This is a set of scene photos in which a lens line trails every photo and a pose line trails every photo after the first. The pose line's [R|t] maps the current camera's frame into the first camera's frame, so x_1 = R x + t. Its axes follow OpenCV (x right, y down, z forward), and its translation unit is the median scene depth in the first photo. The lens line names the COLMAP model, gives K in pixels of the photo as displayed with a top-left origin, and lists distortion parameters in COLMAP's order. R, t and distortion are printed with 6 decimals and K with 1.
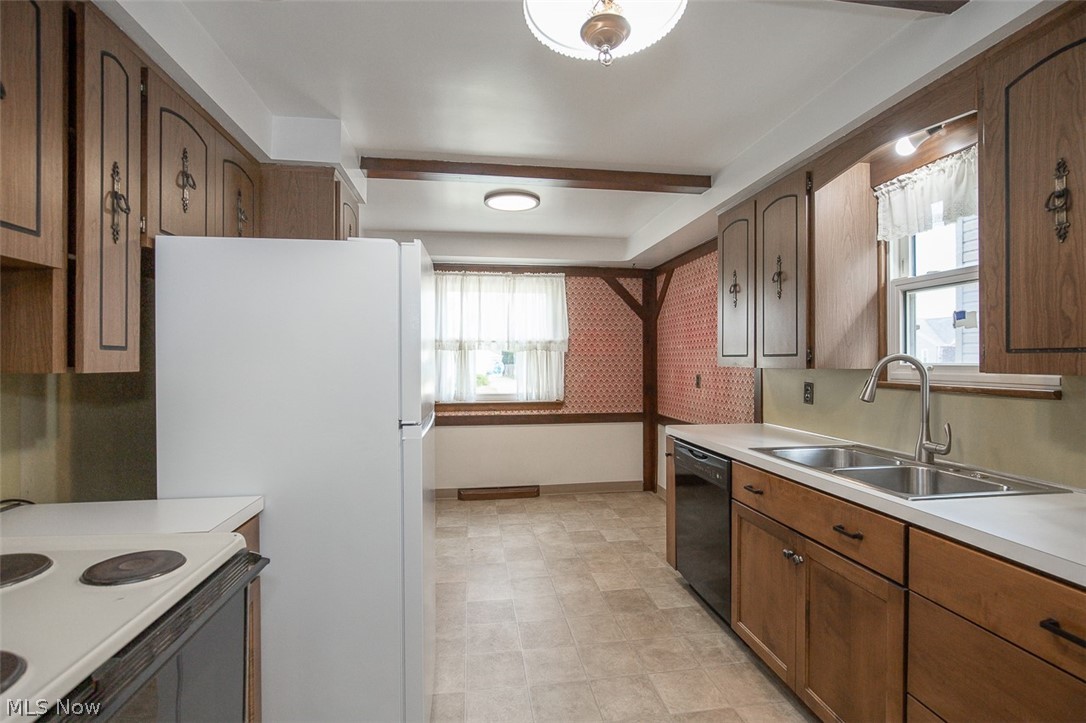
lens RADIAL K [[499.3, 0, 544.9], [0, 499.3, 361.6], [0, 0, 1]] dist [-0.018304, 0.003592]
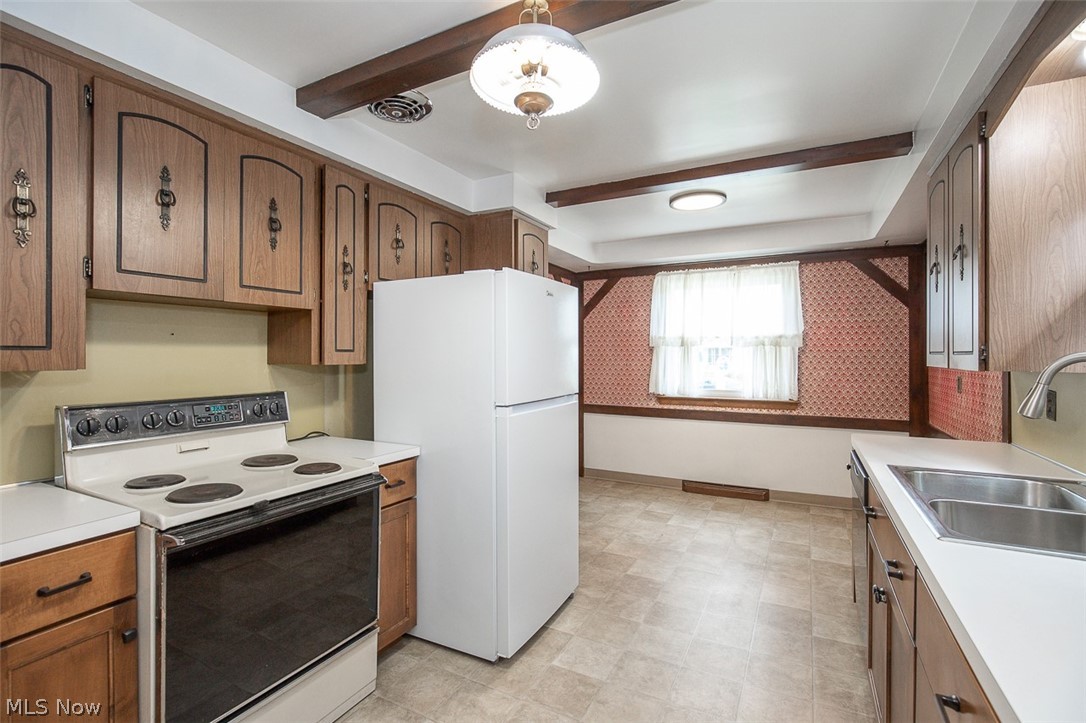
lens RADIAL K [[499.3, 0, 545.9], [0, 499.3, 356.6], [0, 0, 1]] dist [-0.018304, 0.003592]
pose [[0.805426, 0.004531, -0.592679, 0.243583], [-0.003110, 0.999989, 0.003418, -0.004761], [0.592688, -0.000910, 0.805432, -0.003301]]
